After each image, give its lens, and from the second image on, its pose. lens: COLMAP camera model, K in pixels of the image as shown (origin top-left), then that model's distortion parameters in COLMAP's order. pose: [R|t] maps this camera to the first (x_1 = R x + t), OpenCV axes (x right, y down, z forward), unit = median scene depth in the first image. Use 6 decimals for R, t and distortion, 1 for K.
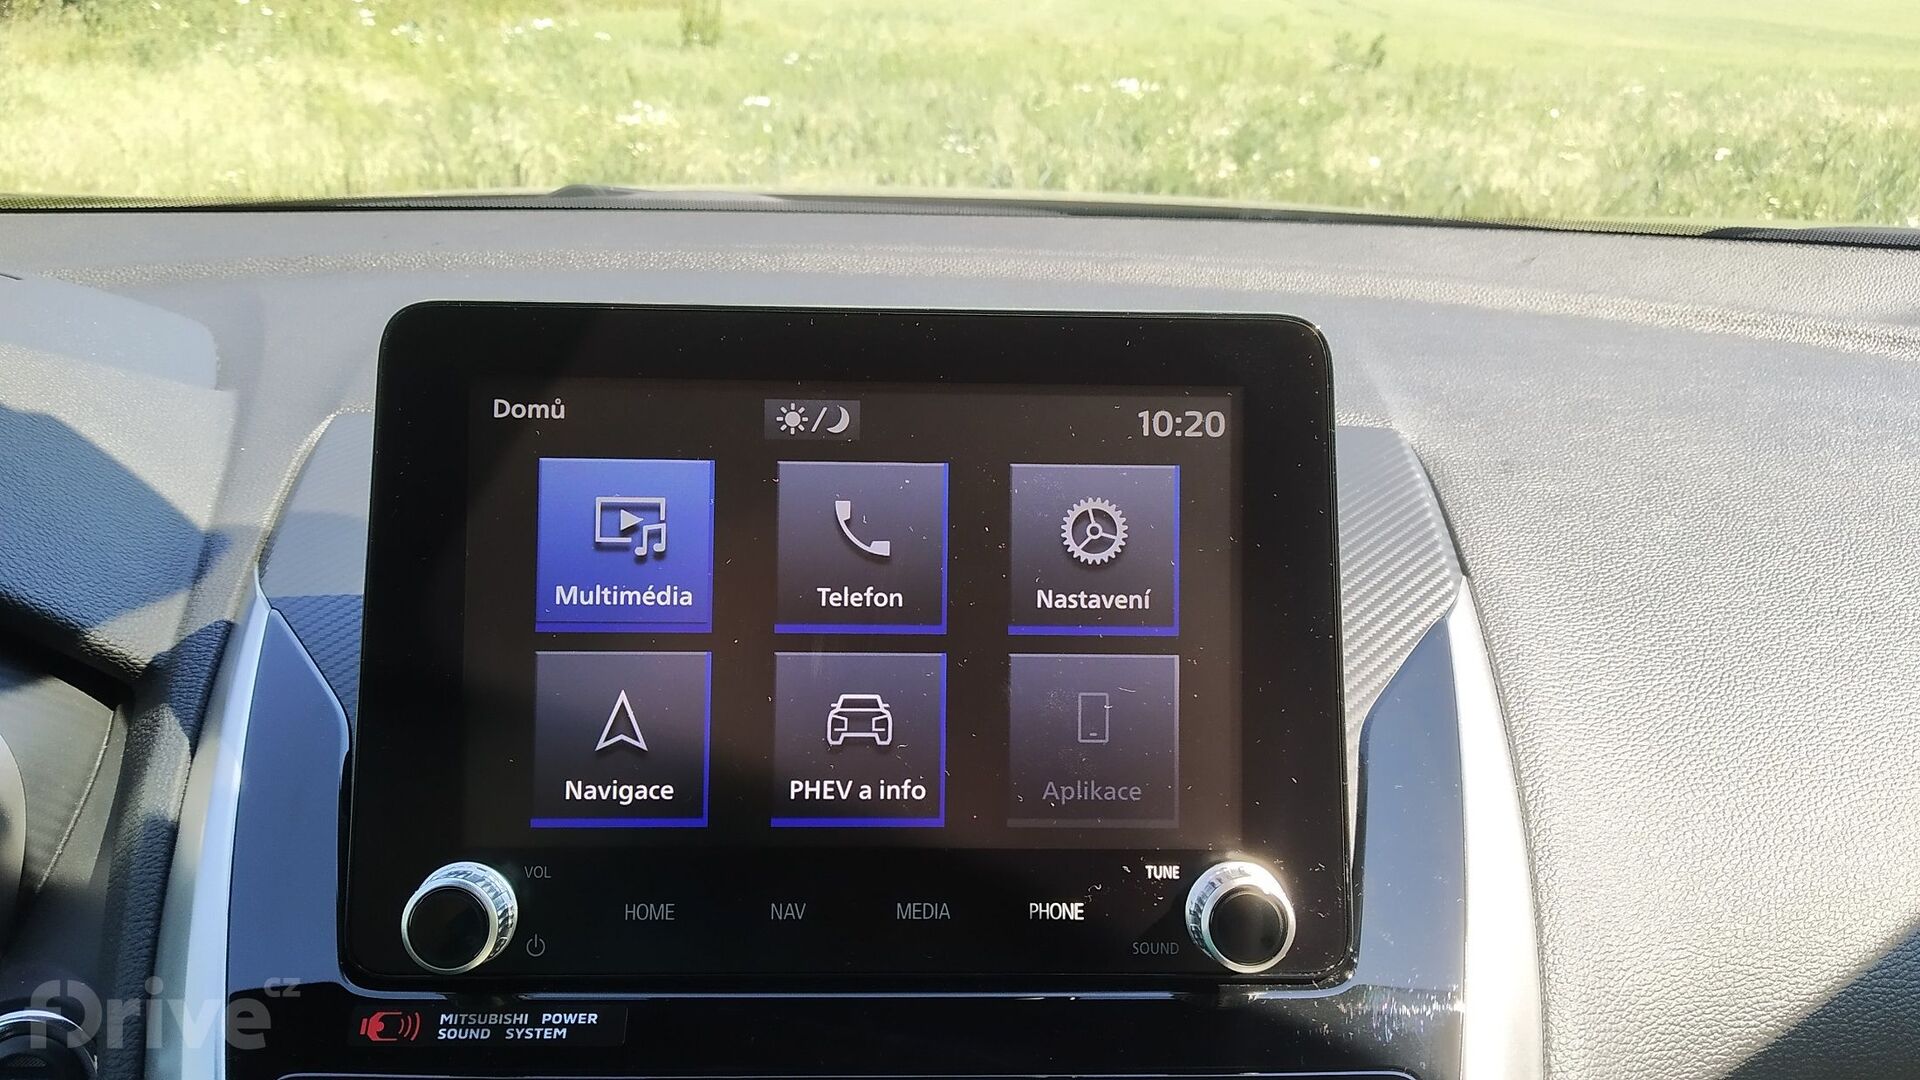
lens RADIAL K [[1565.6, 0, 980.3], [0, 1565.6, 481.1], [0, 0, 1]] dist [0.030092, -0.085542]
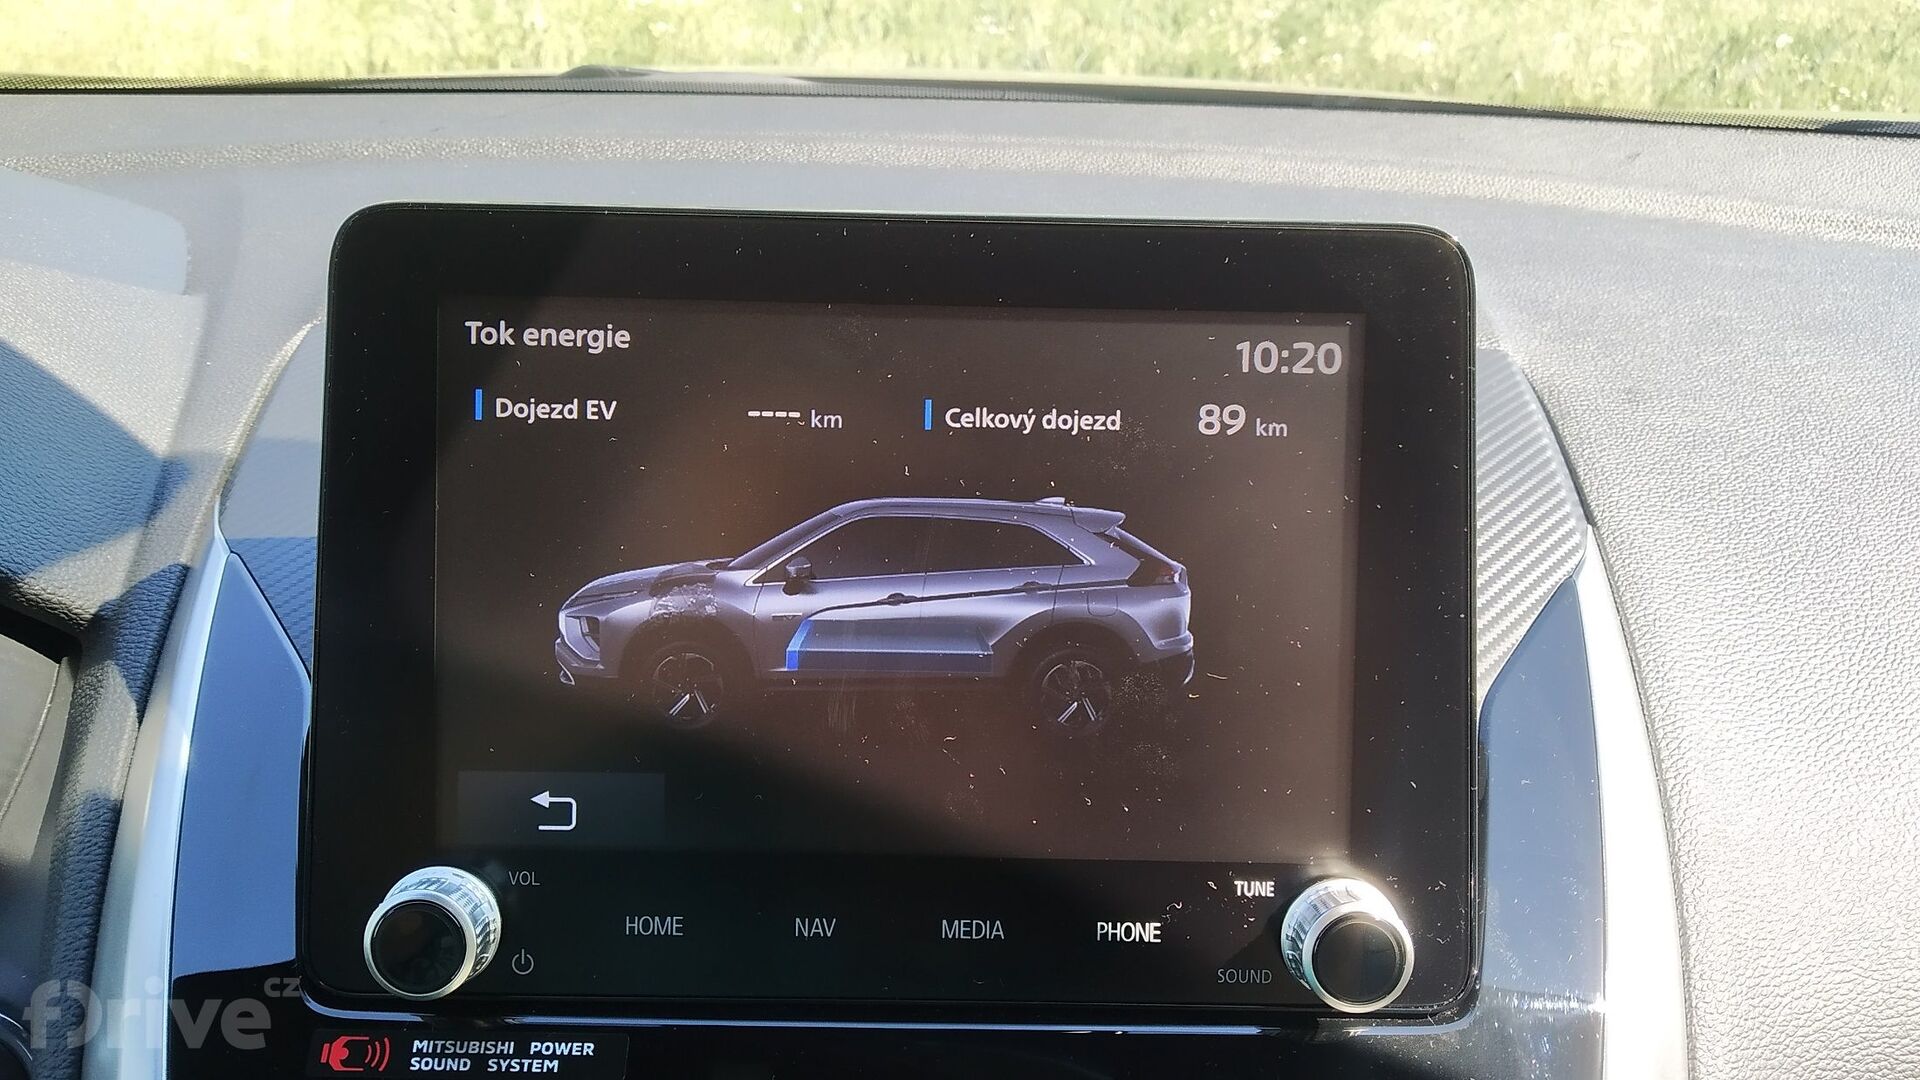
lens RADIAL K [[1525.4, 0, 956.6], [0, 1525.4, 476.0], [0, 0, 1]] dist [-0.012178, -0.004463]
pose [[0.999495, 0.013079, -0.028974, -0.020597], [-0.010893, 0.997171, 0.074368, -0.028282], [0.029865, -0.074015, 0.996810, 0.161287]]
